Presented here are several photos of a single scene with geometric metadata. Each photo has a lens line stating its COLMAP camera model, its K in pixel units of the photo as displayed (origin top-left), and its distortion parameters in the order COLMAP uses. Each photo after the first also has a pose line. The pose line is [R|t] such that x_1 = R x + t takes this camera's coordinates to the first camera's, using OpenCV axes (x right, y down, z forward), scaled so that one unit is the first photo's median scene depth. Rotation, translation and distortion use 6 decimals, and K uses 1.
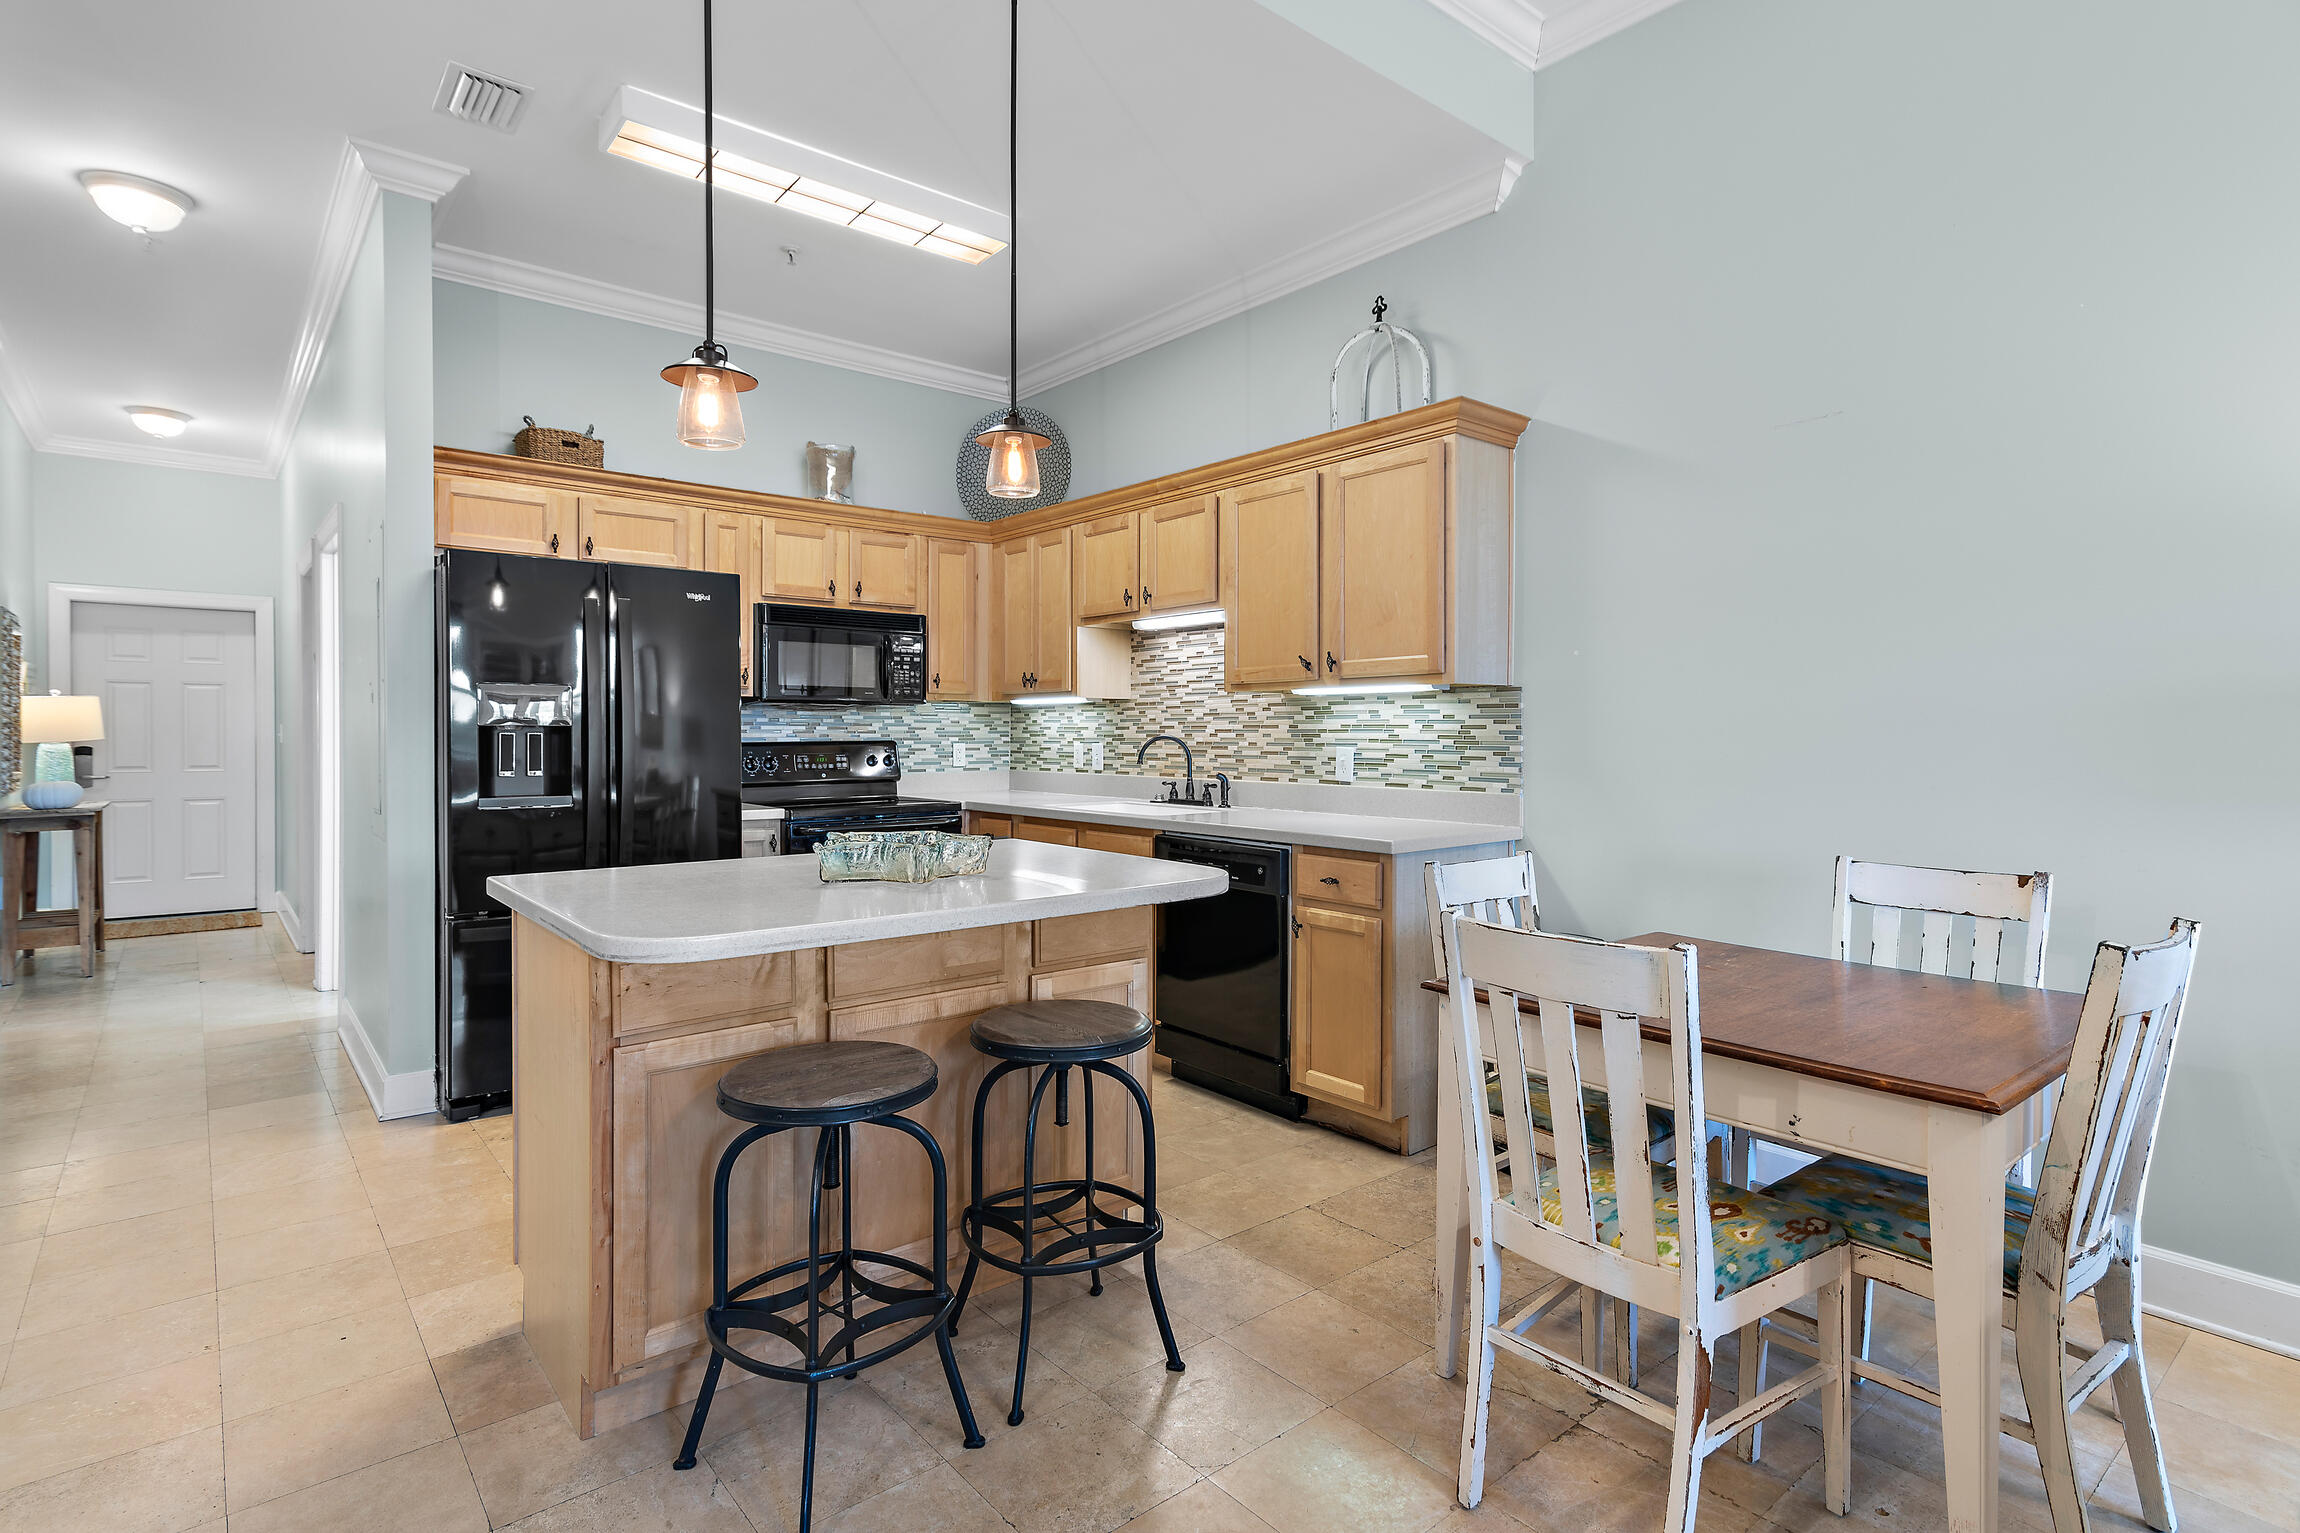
lens RADIAL K [[1144.2, 0, 1144.8], [0, 1144.2, 750.7], [0, 0, 1]] dist [0.002942, 0.000145]
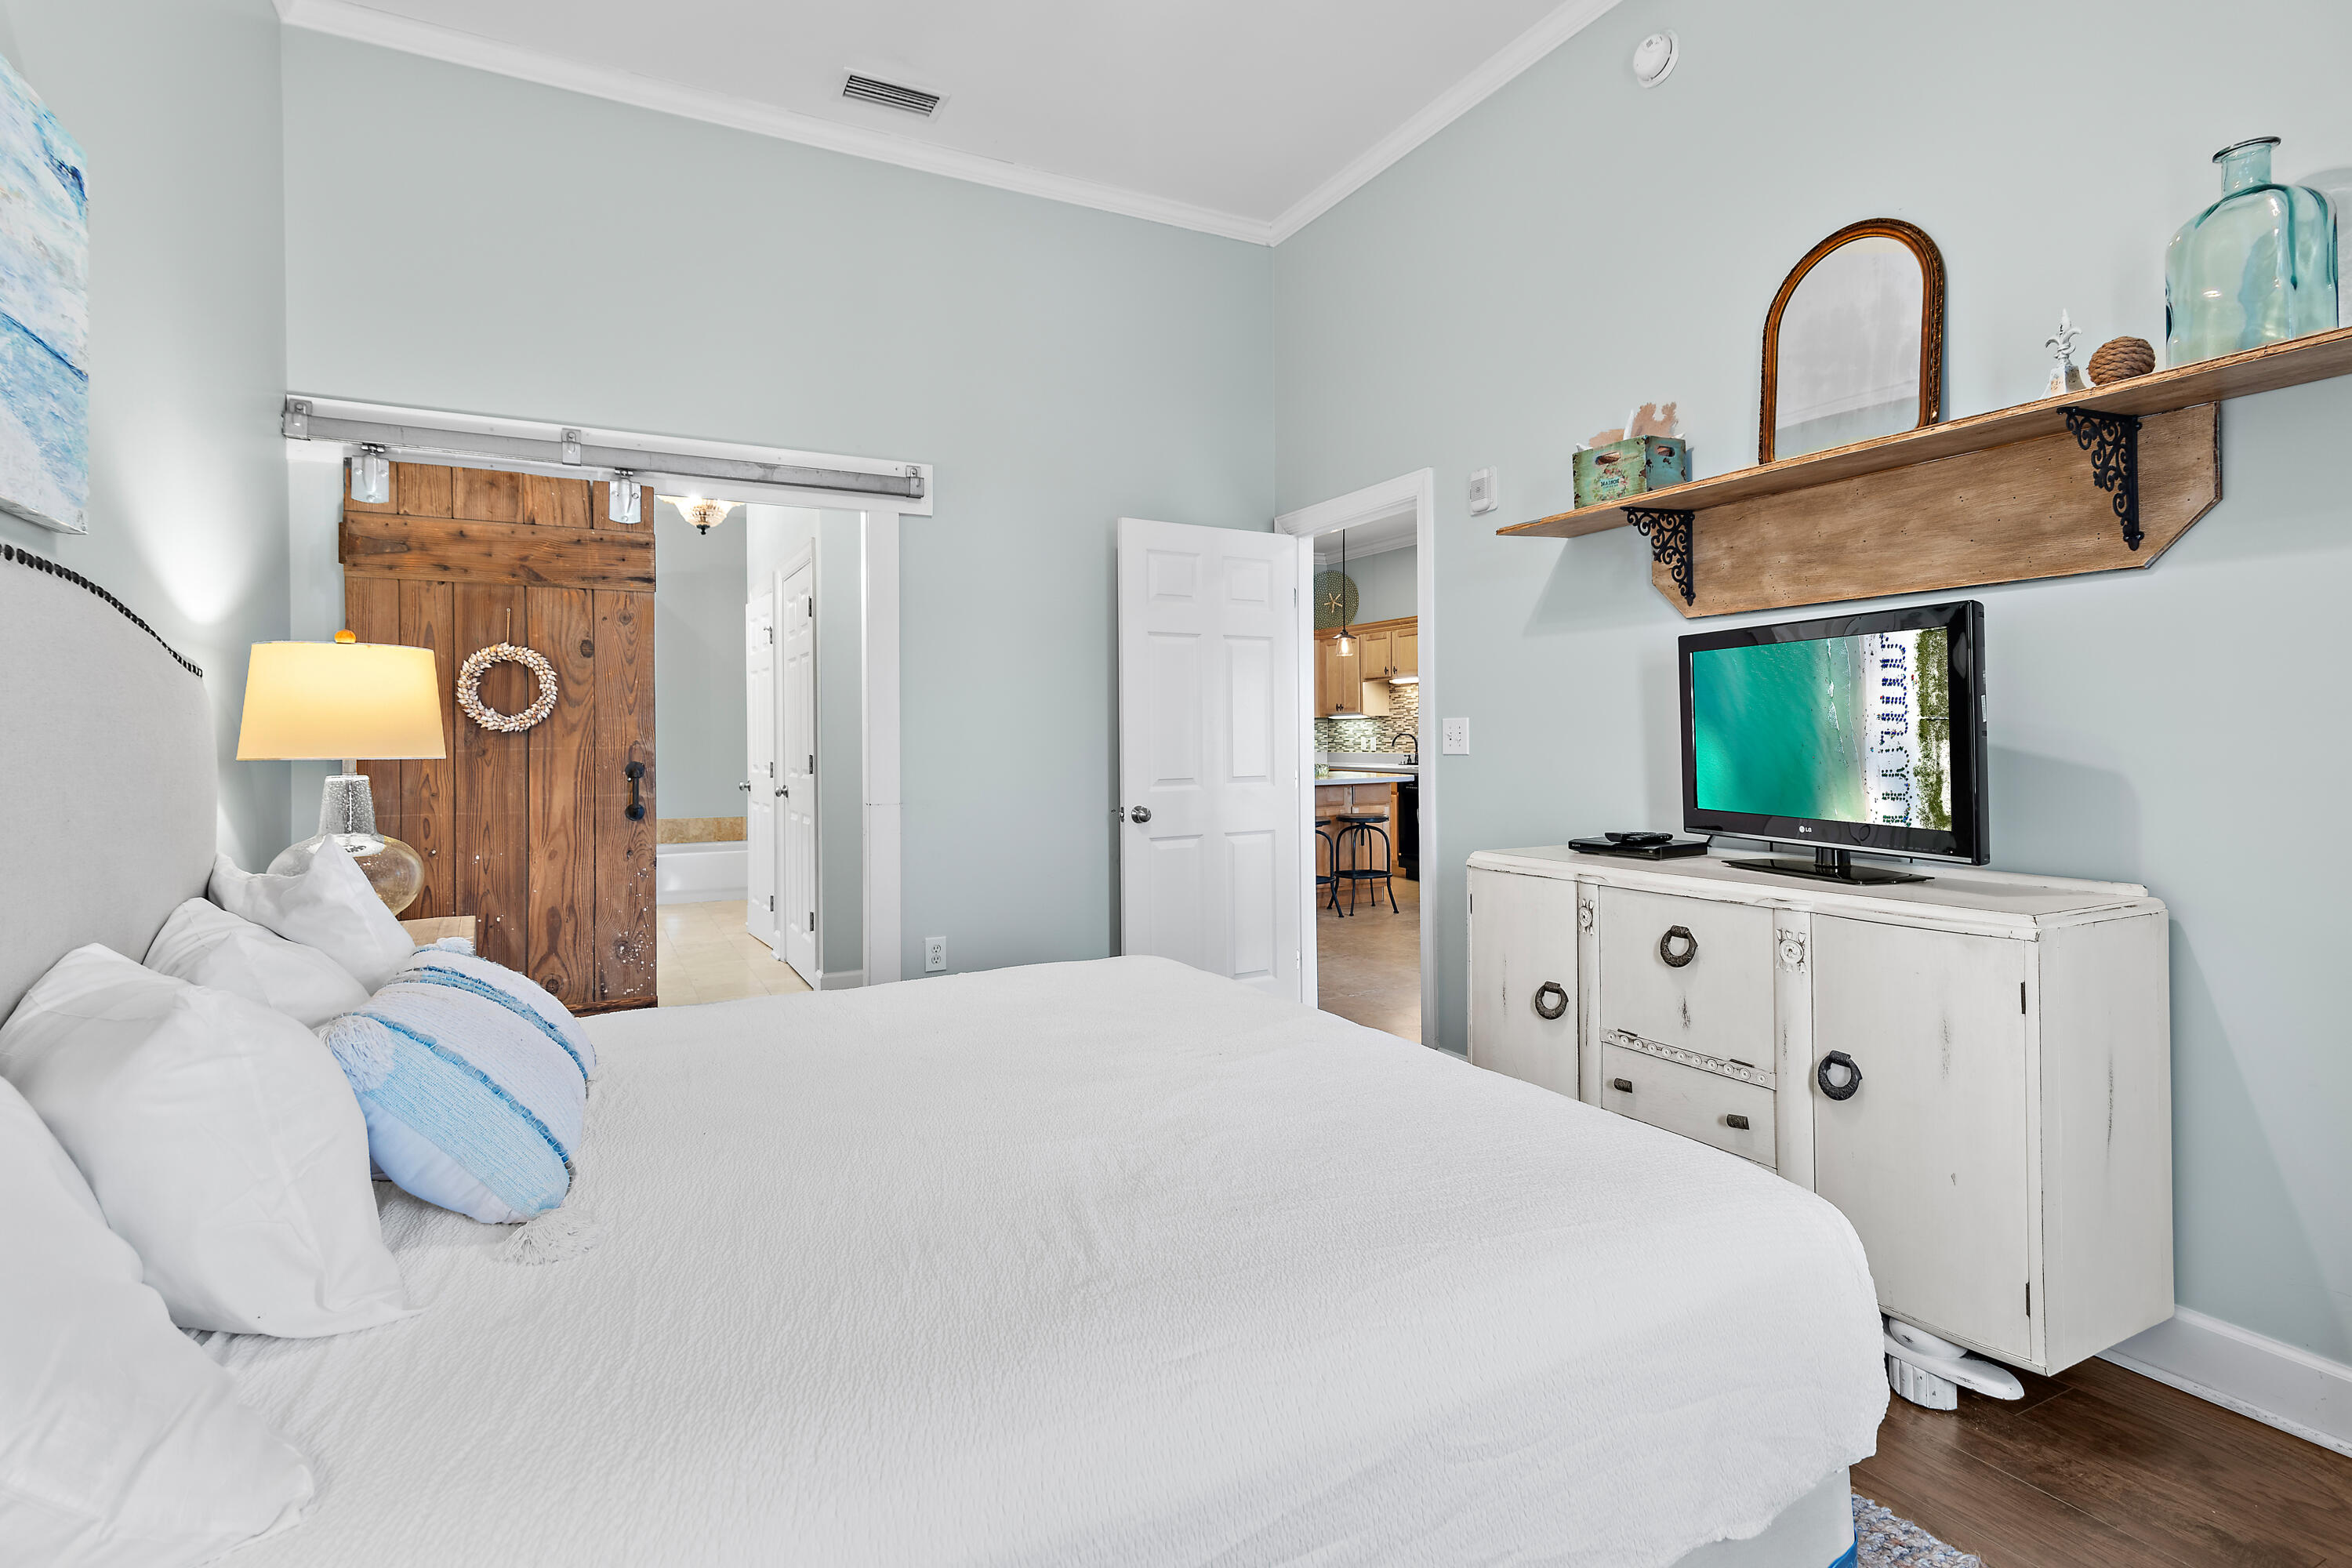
lens RADIAL K [[1148.5, 0, 1173.7], [0, 1148.5, 739.6], [0, 0, 1]] dist [0.003211, 0.000624]
pose [[0.976842, -0.008513, -0.213794, 0.057439], [0.006486, 0.999927, -0.010181, 0.018401], [0.213866, 0.008558, 0.976826, -1.257185]]
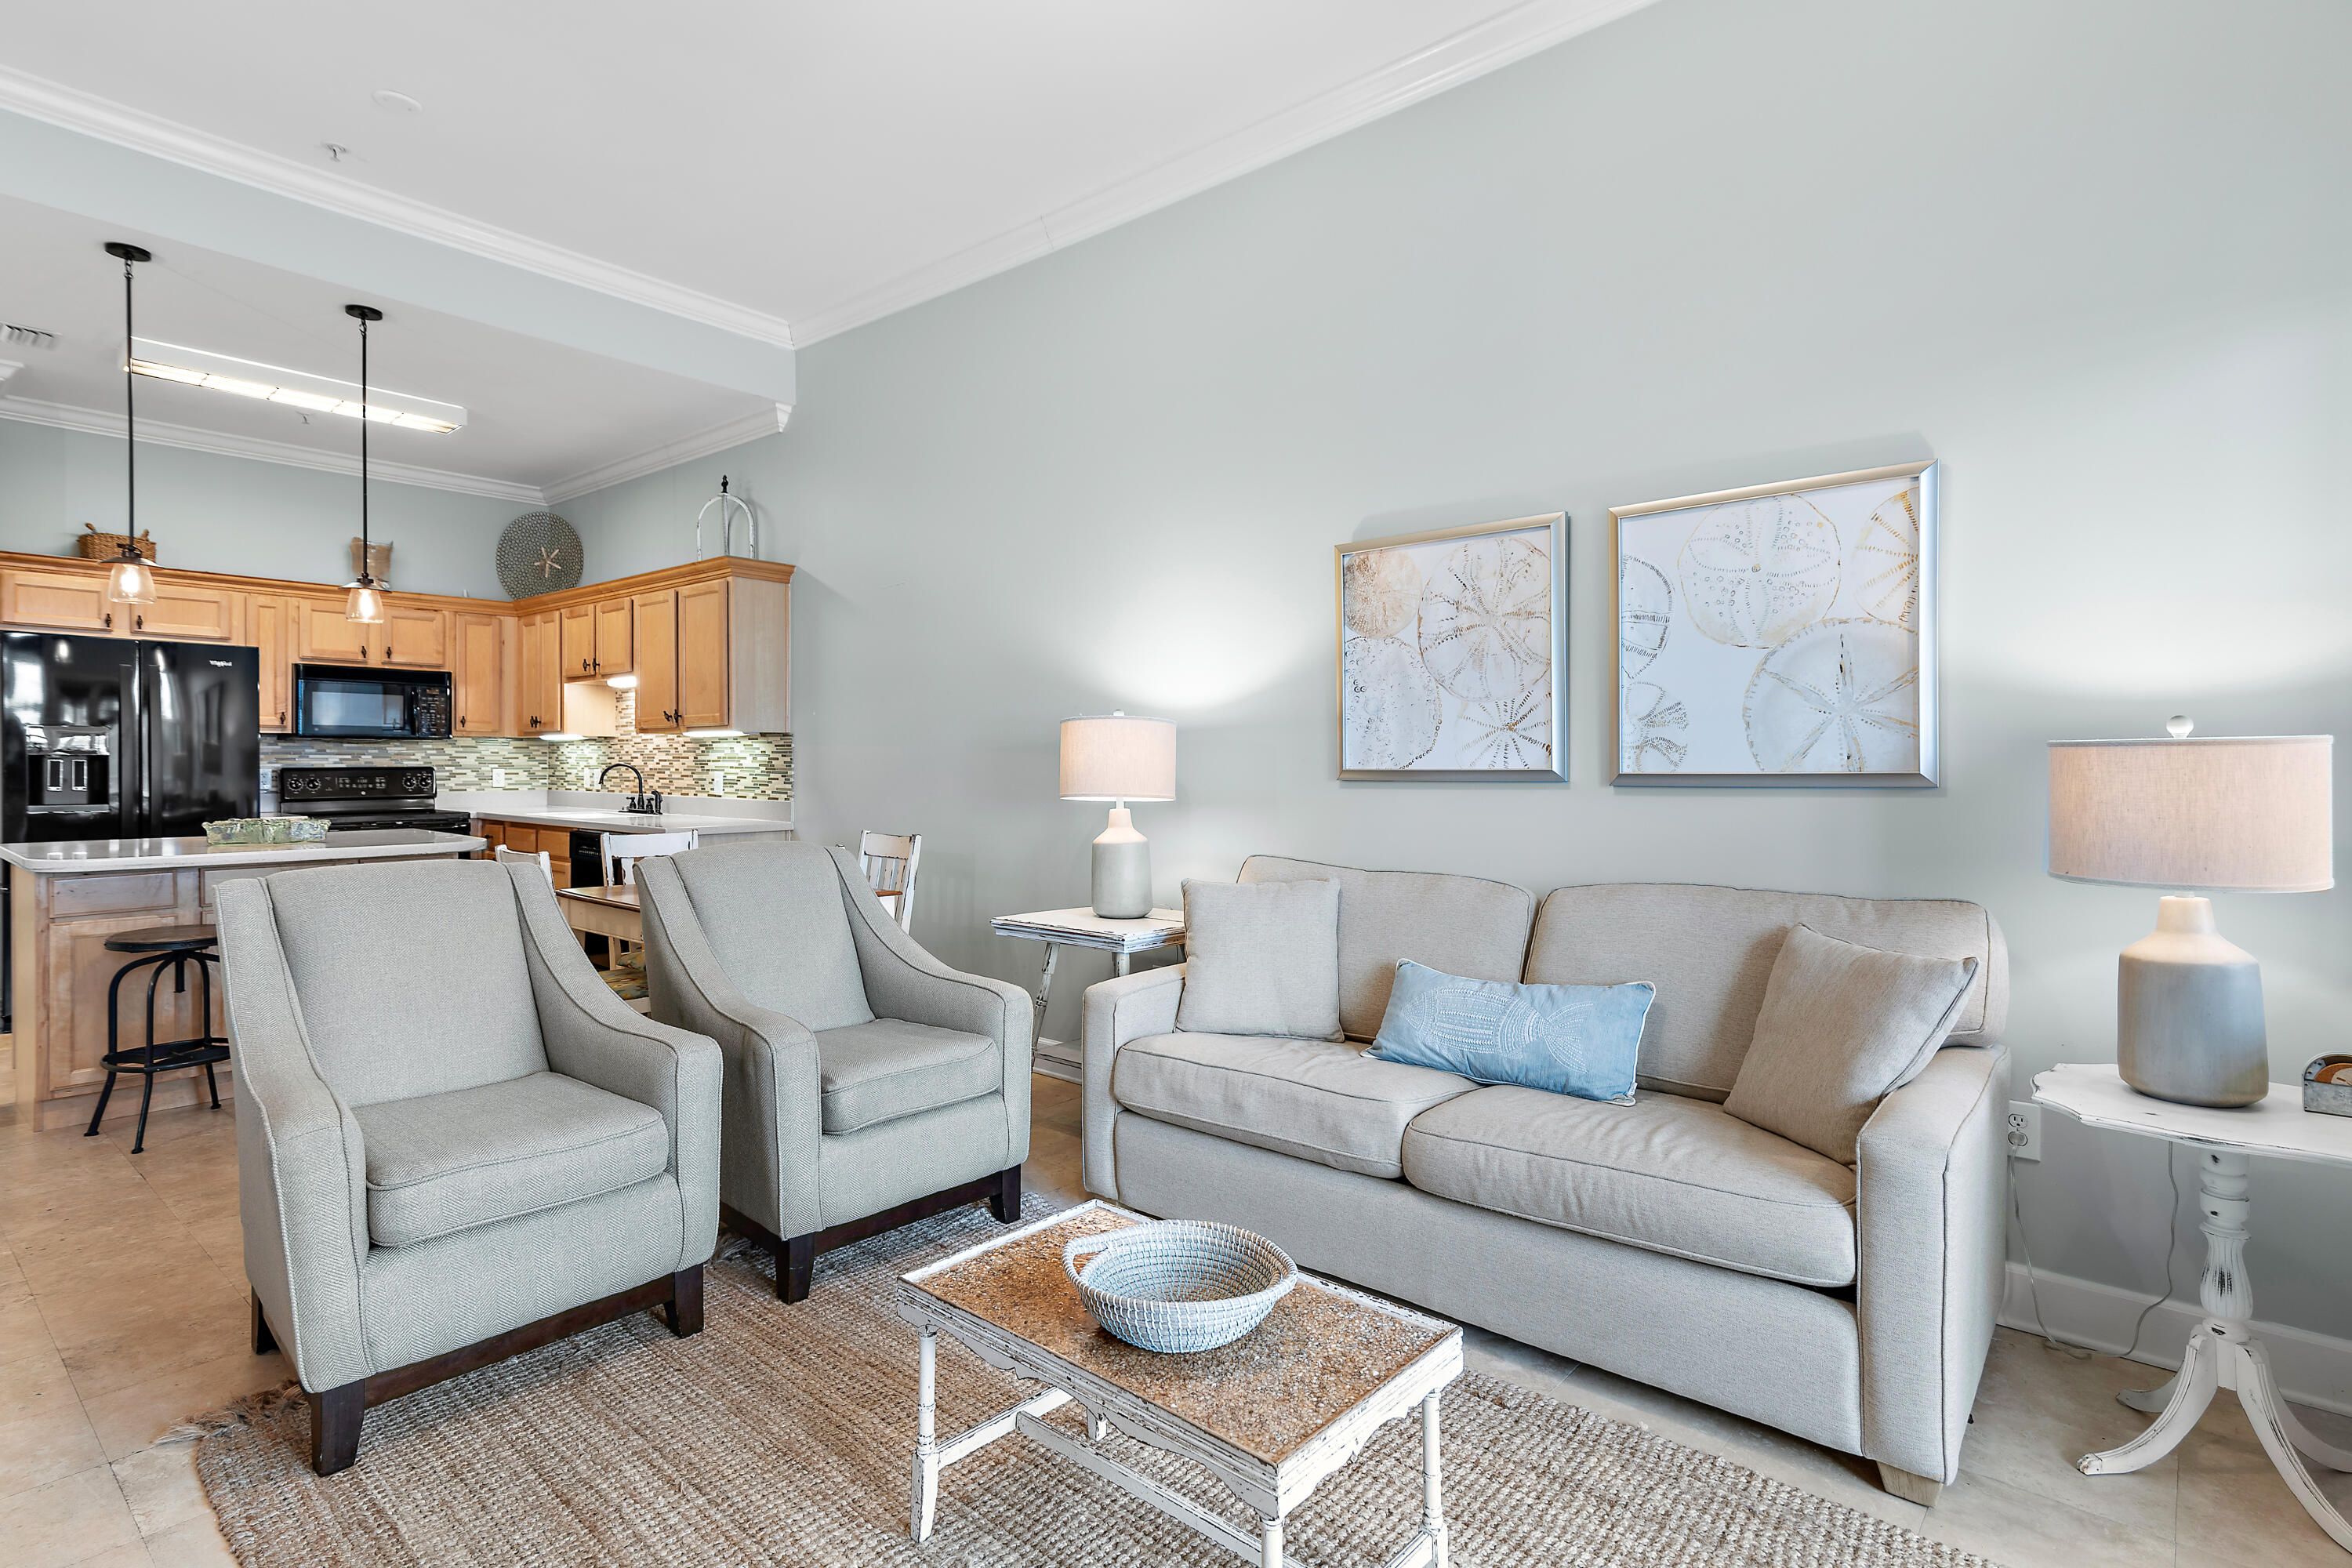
lens RADIAL K [[1160.0, 0, 1172.3], [0, 1160.0, 780.1], [0, 0, 1]] dist [0.001087, 0.000599]
pose [[0.983991, 0.001196, 0.178212, 0.453499], [-0.001246, 0.999999, 0.000168, 0.006197], [-0.178211, -0.000387, 0.983992, -0.547508]]
